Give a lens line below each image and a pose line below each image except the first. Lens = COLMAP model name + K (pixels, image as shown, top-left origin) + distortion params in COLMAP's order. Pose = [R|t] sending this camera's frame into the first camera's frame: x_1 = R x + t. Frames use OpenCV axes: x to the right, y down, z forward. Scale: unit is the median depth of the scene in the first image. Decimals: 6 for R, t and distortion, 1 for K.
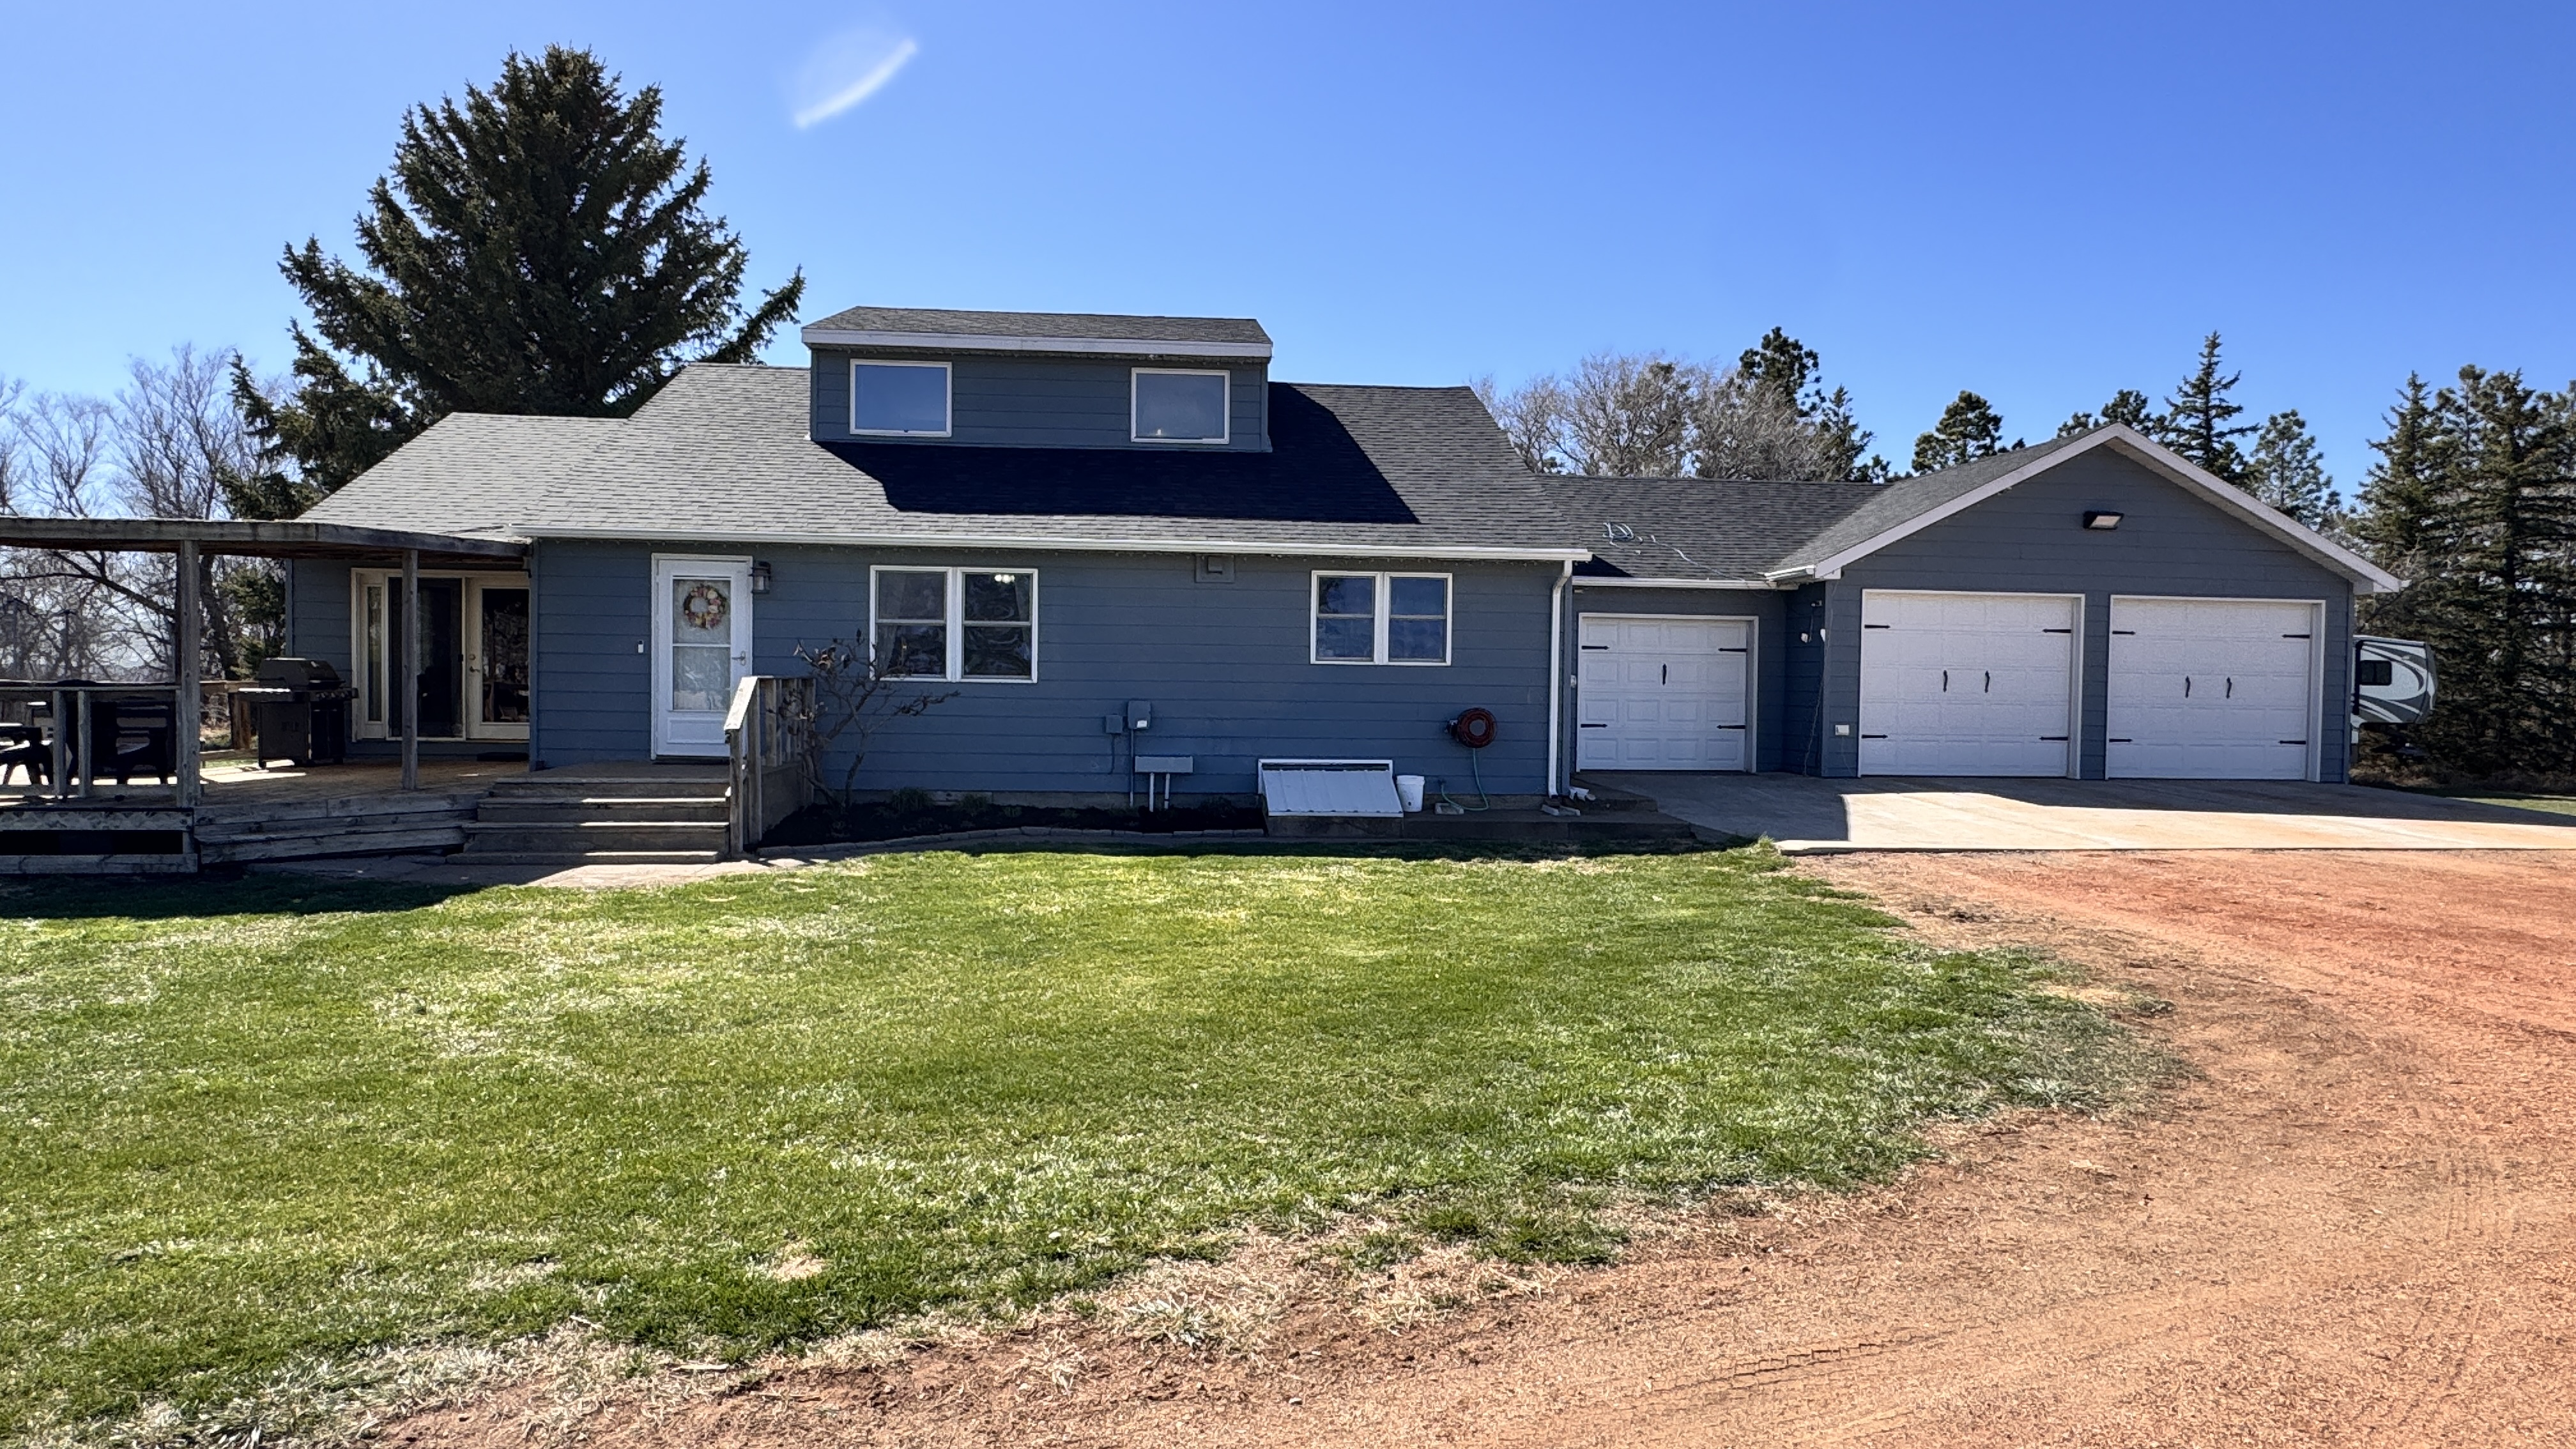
lens RADIAL K [[1476.7, 0, 1296.9], [0, 1476.7, 718.1], [0, 0, 1]] dist [-0.001603, 0.003064]
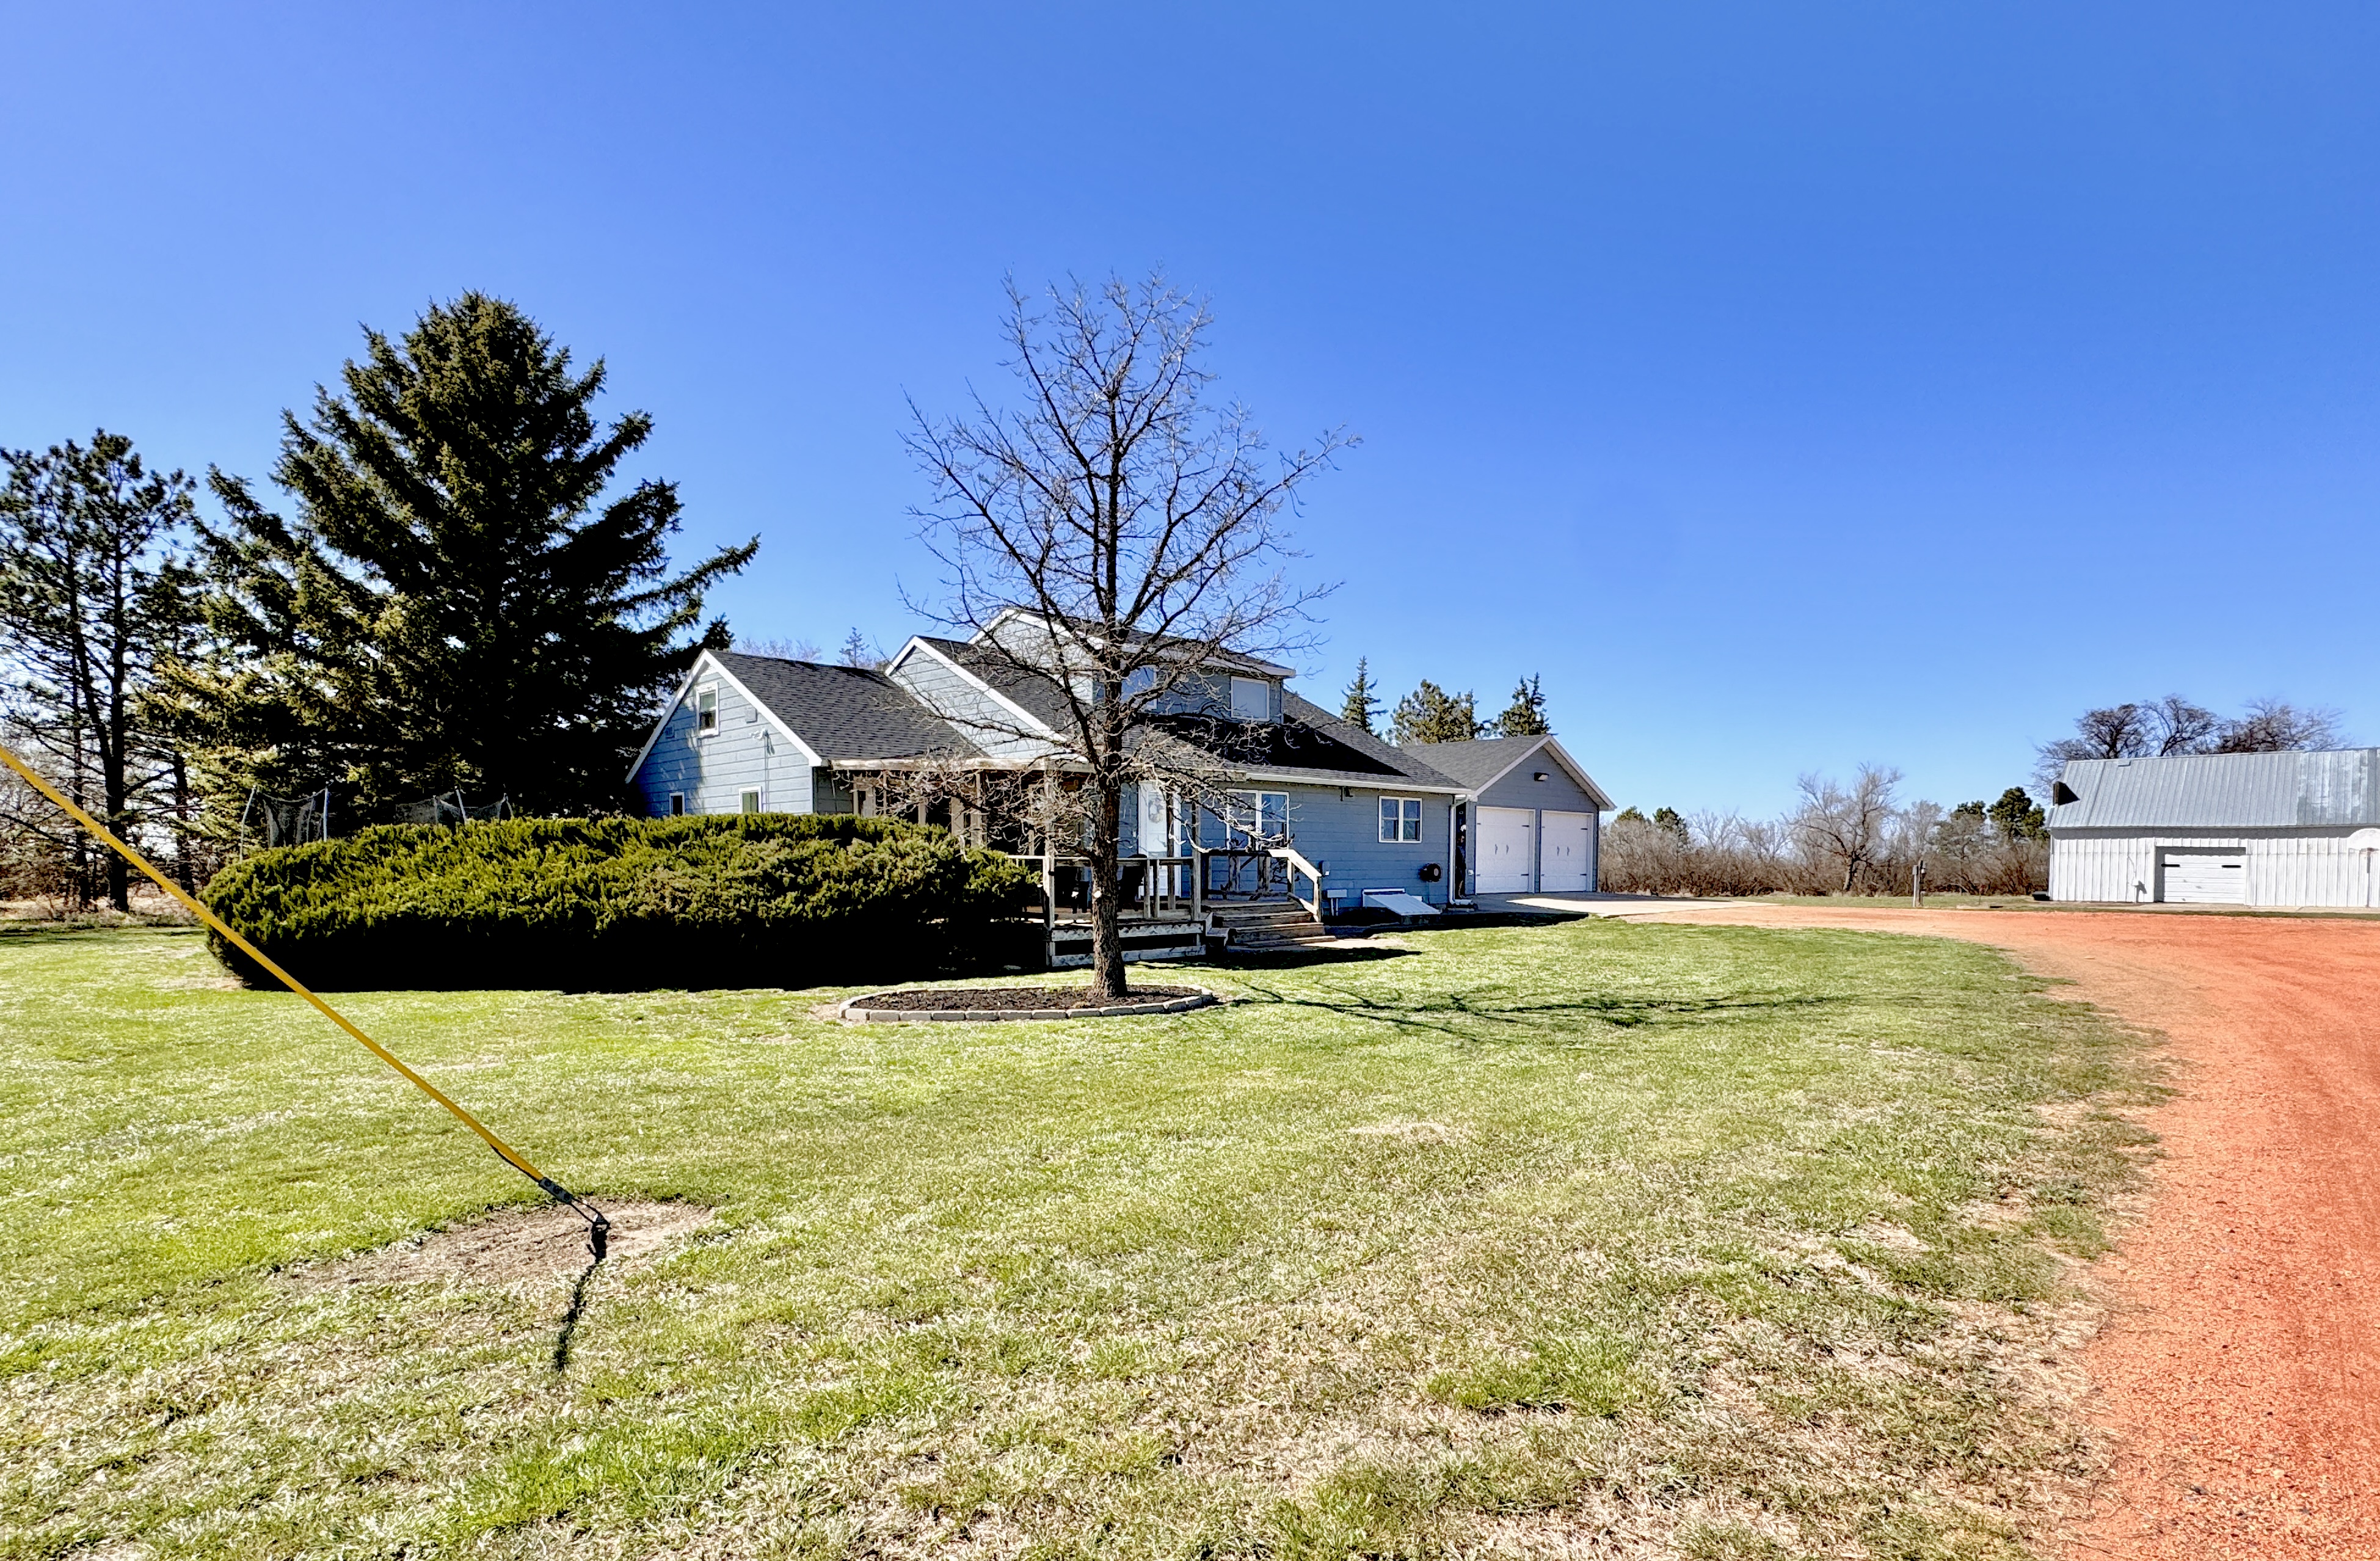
lens RADIAL K [[1212.1, 0, 1219.5], [0, 1212.1, 923.3], [0, 0, 1]] dist [-0.004667, 0.000043]
pose [[0.783141, -0.044587, 0.620243, -1.052867], [0.023631, 0.998840, 0.041965, -0.000730], [-0.621395, -0.018208, 0.783286, -0.146882]]
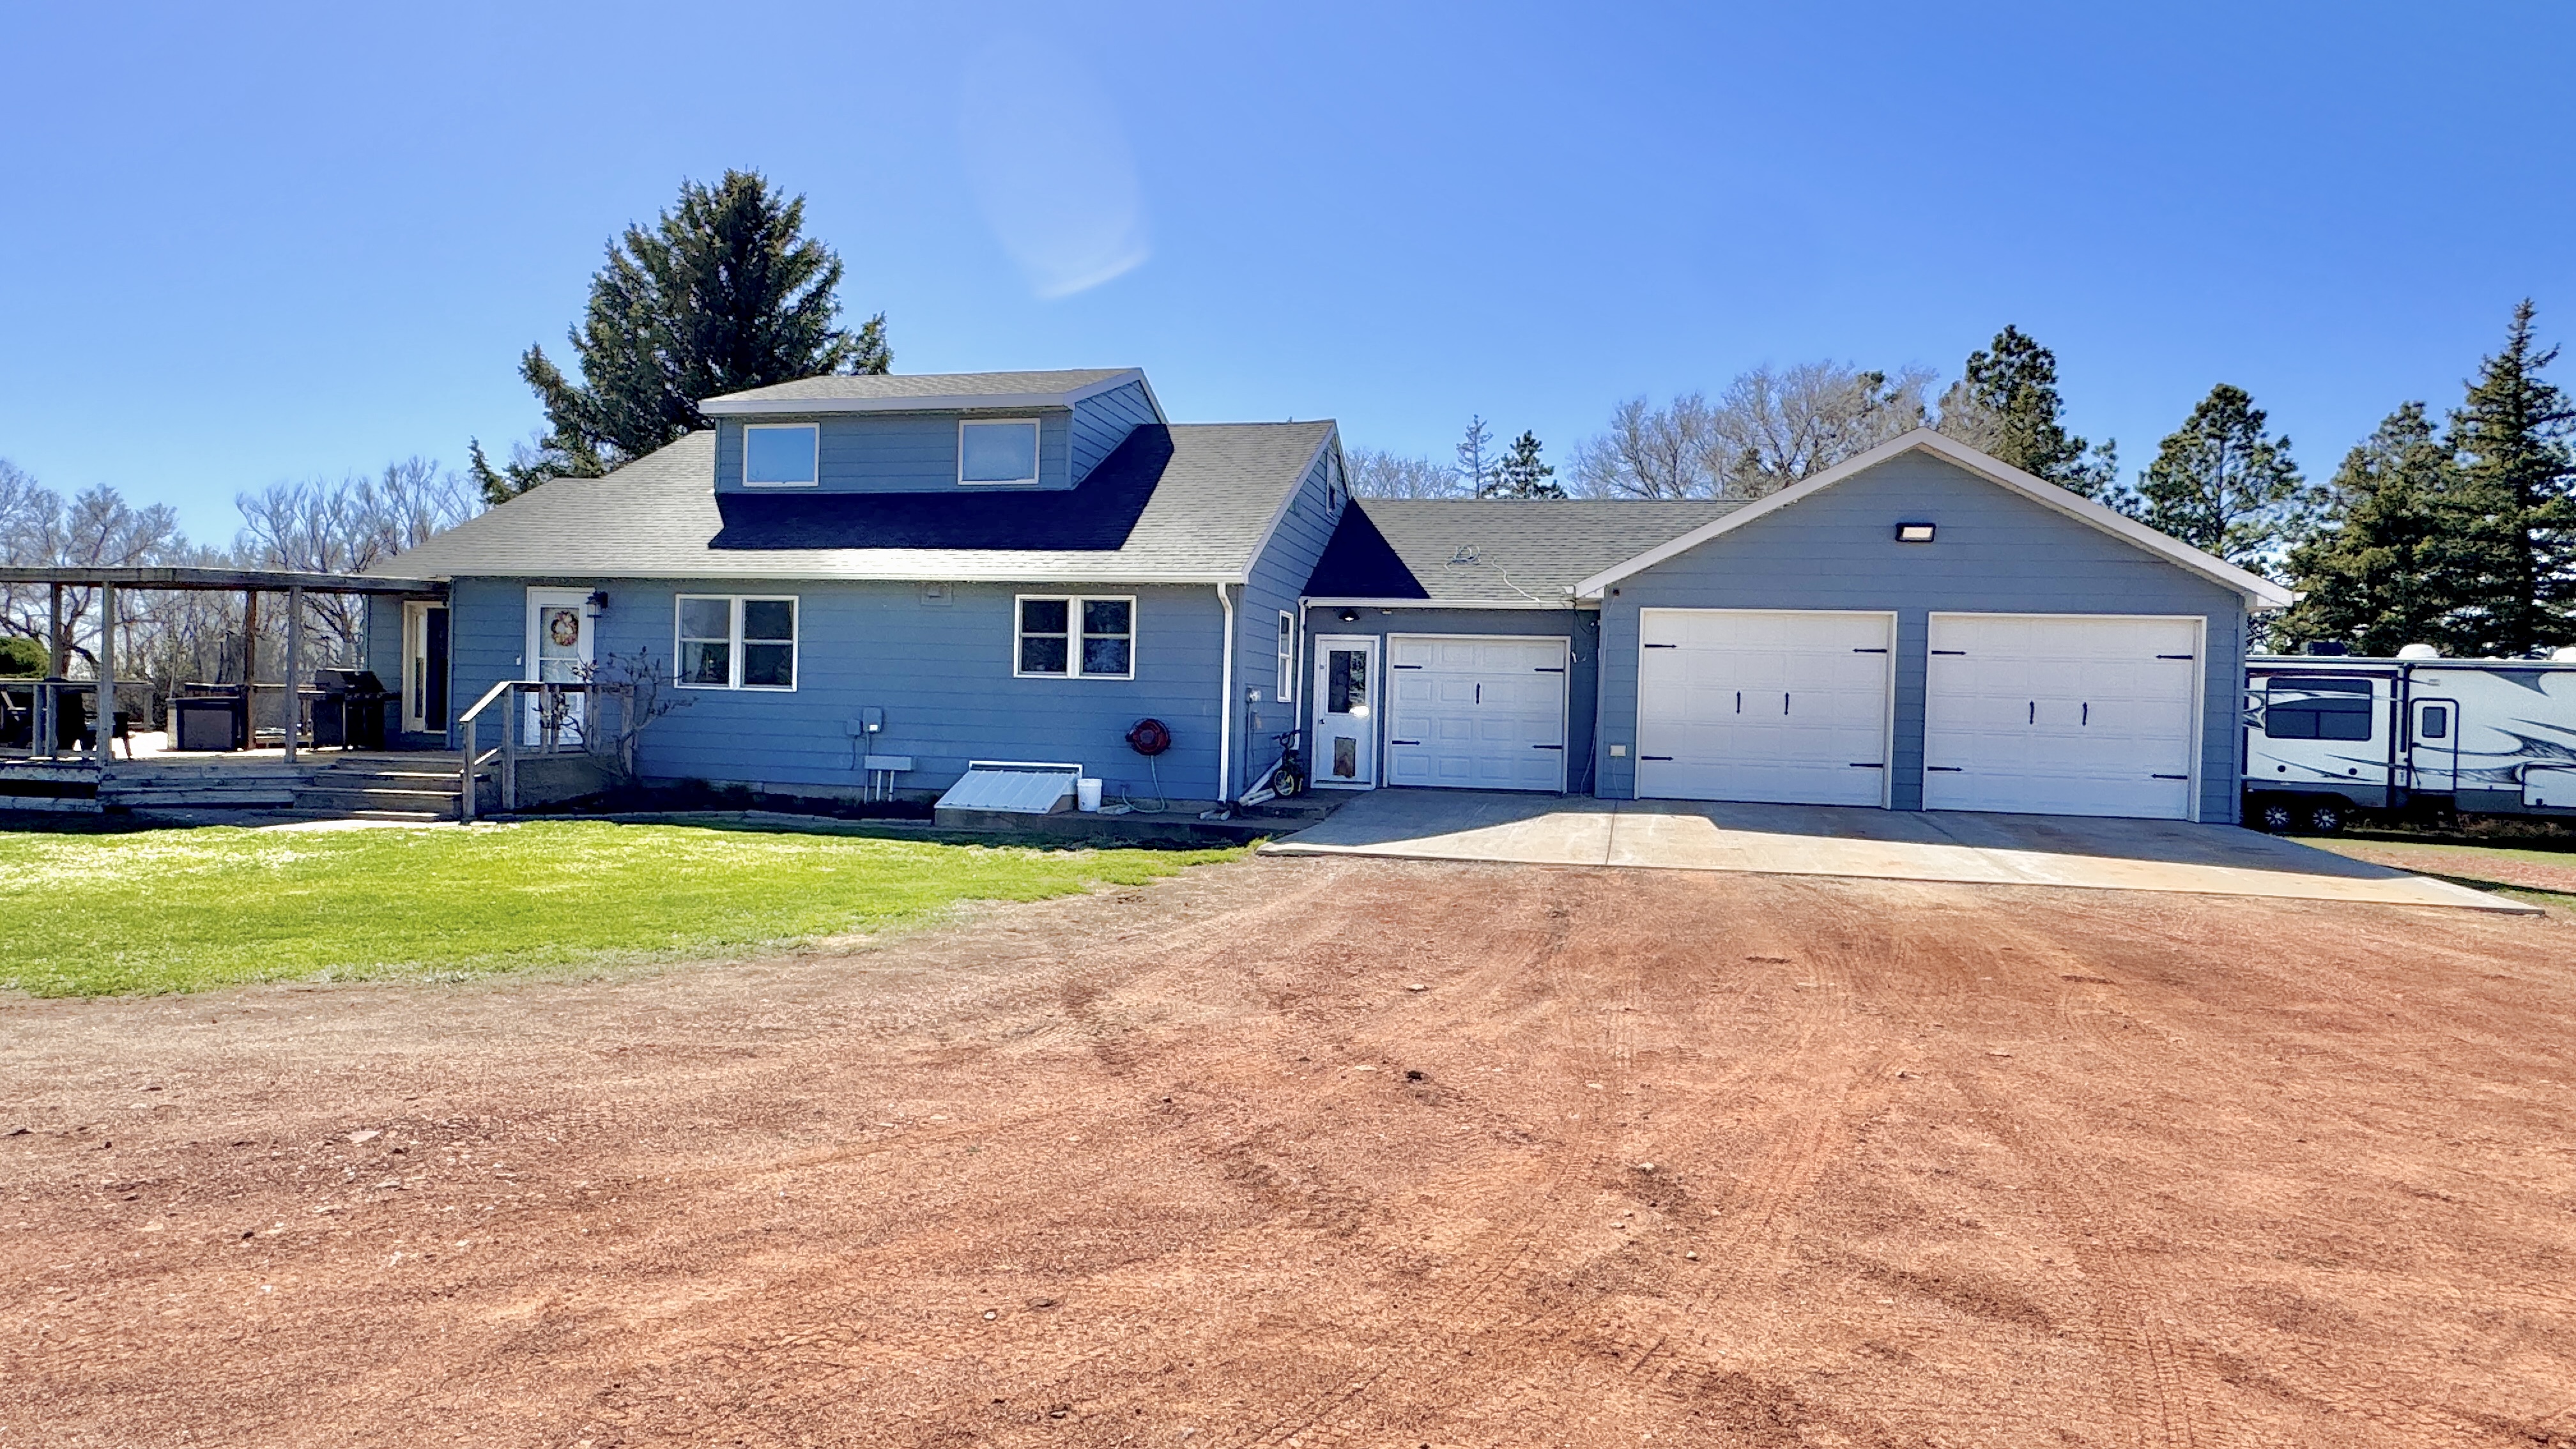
lens RADIAL K [[1476.7, 0, 1273.1], [0, 1476.7, 713.5], [0, 0, 1]] dist [-0.001603, 0.003064]
pose [[0.951118, 0.013784, -0.308520, 0.480967], [-0.020884, 0.999587, -0.019720, 0.008057], [0.308121, 0.025199, 0.951014, -0.009974]]
